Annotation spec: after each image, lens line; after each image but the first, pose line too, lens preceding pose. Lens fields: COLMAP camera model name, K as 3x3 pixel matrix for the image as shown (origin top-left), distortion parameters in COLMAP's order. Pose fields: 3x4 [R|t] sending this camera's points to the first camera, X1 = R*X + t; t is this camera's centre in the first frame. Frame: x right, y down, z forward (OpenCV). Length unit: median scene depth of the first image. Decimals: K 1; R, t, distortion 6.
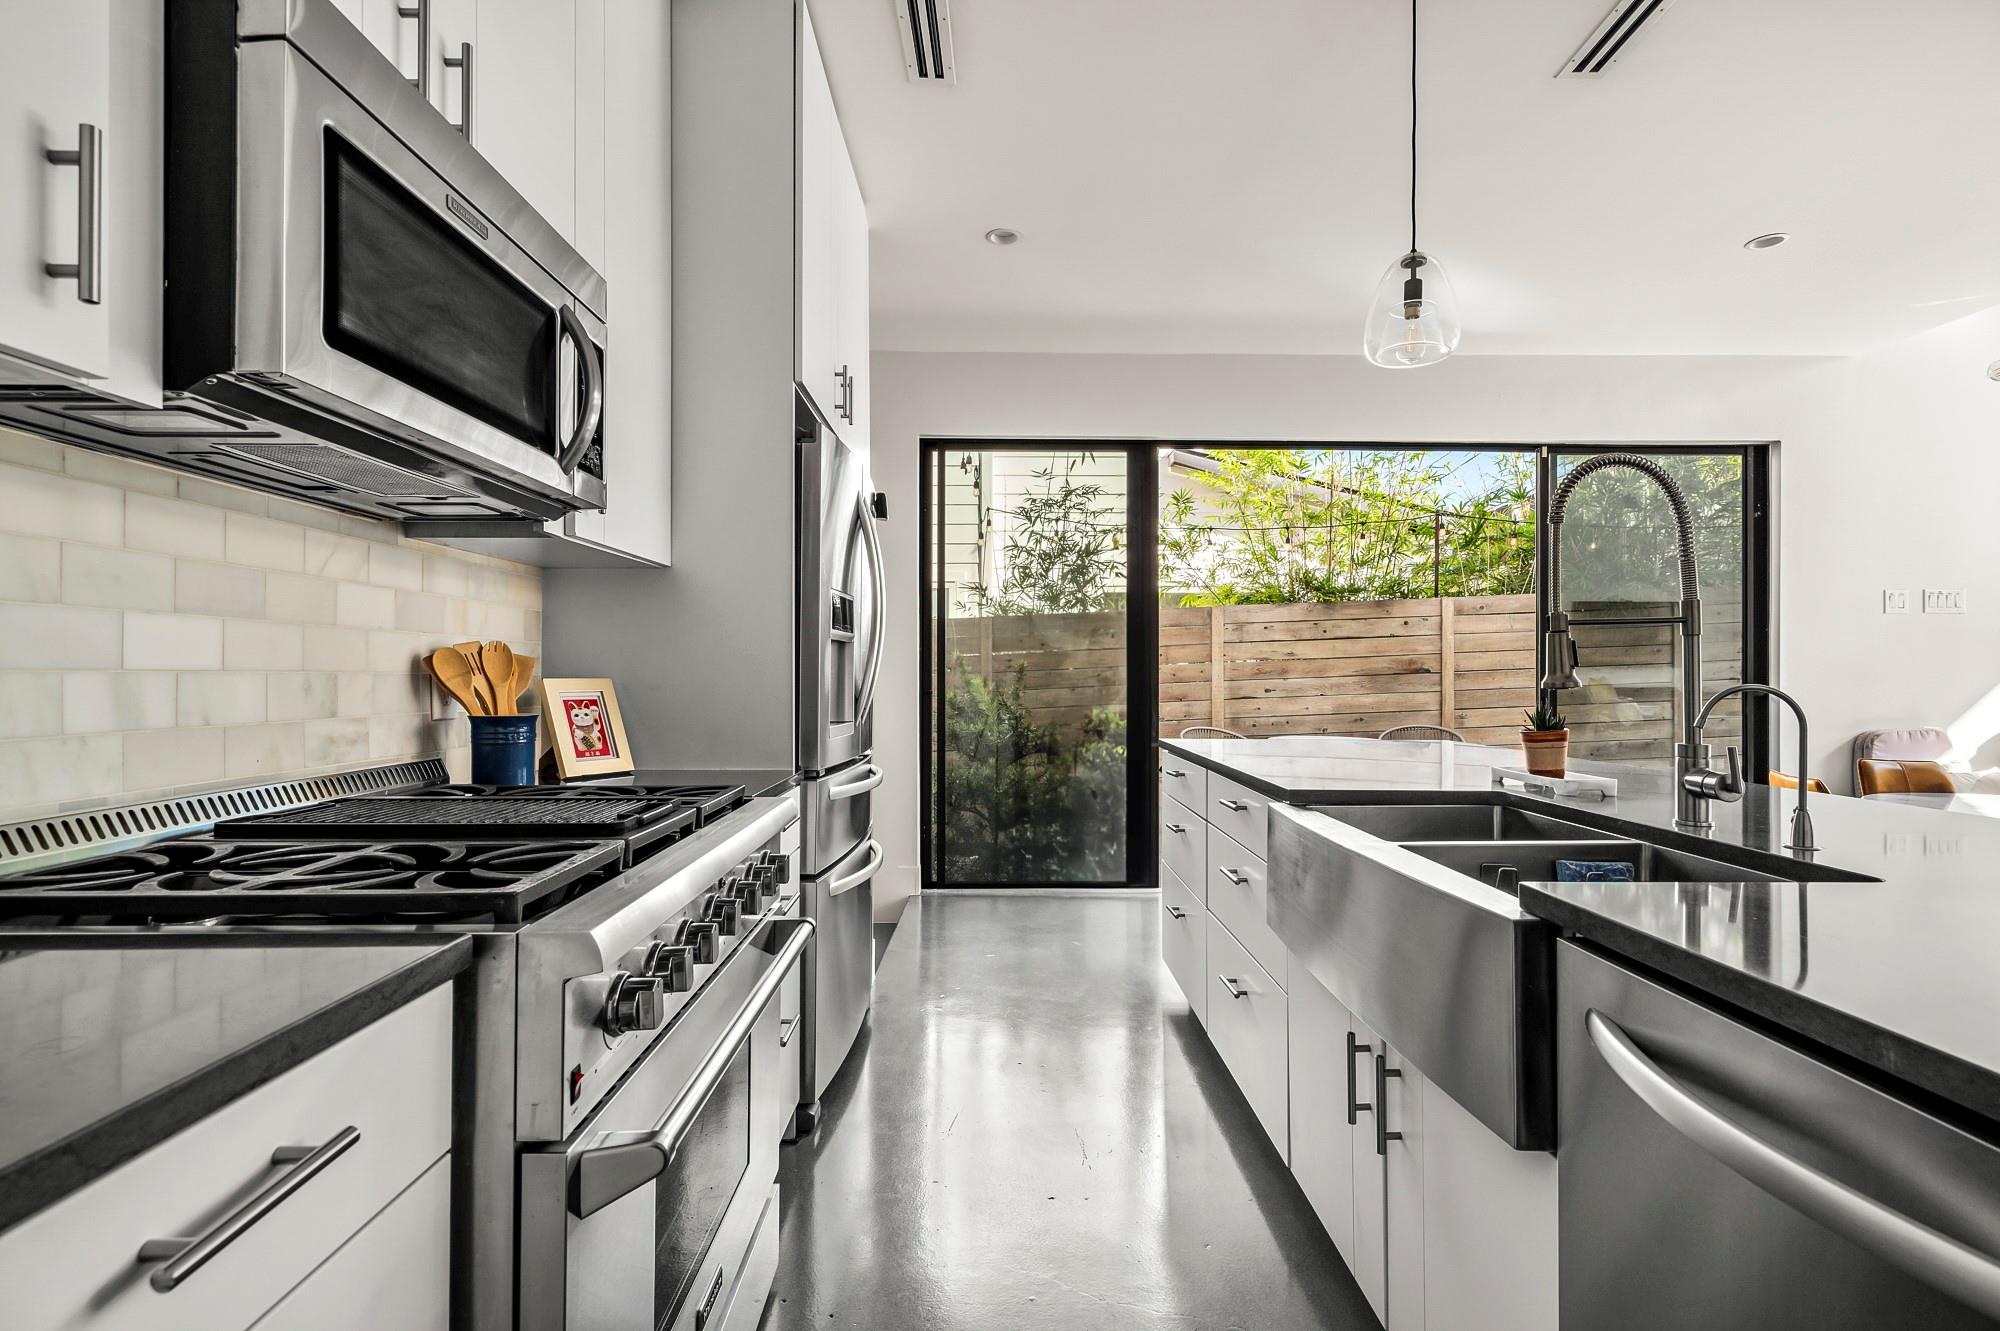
lens RADIAL K [[919.1, 0, 994.6], [0, 919.1, 660.0], [0, 0, 1]] dist [-0.000453, 0.001253]
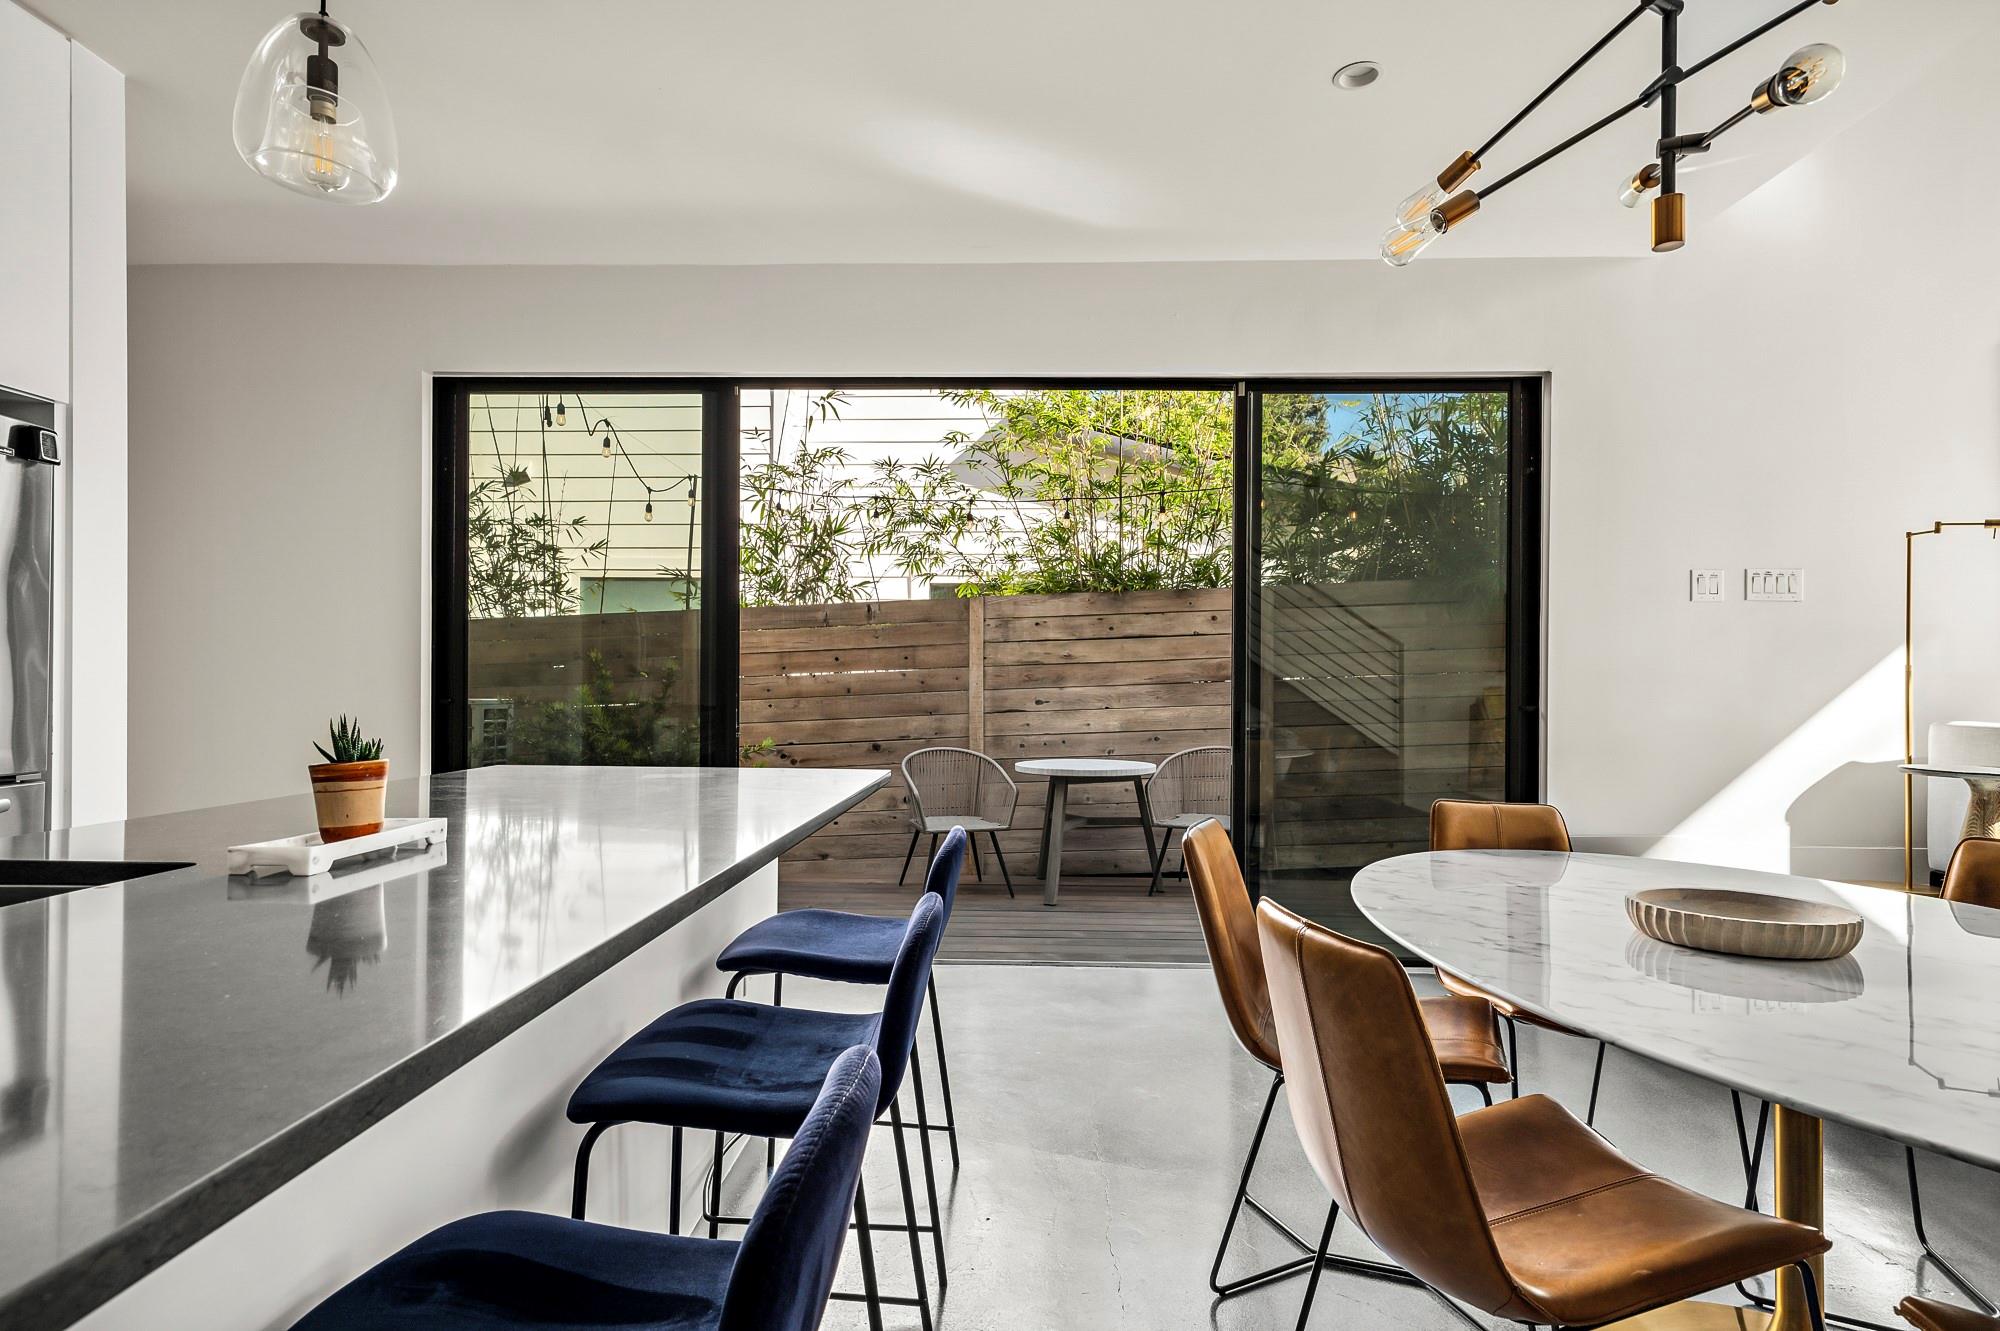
lens RADIAL K [[1050.1, 0, 1004.2], [0, 1050.1, 670.8], [0, 0, 1]] dist [0.007101, 0.000548]
pose [[0.999370, 0.002713, -0.035378, 0.430235], [-0.002611, 0.999992, 0.002925, 0.004889], [0.035386, -0.002830, 0.999370, 0.120873]]
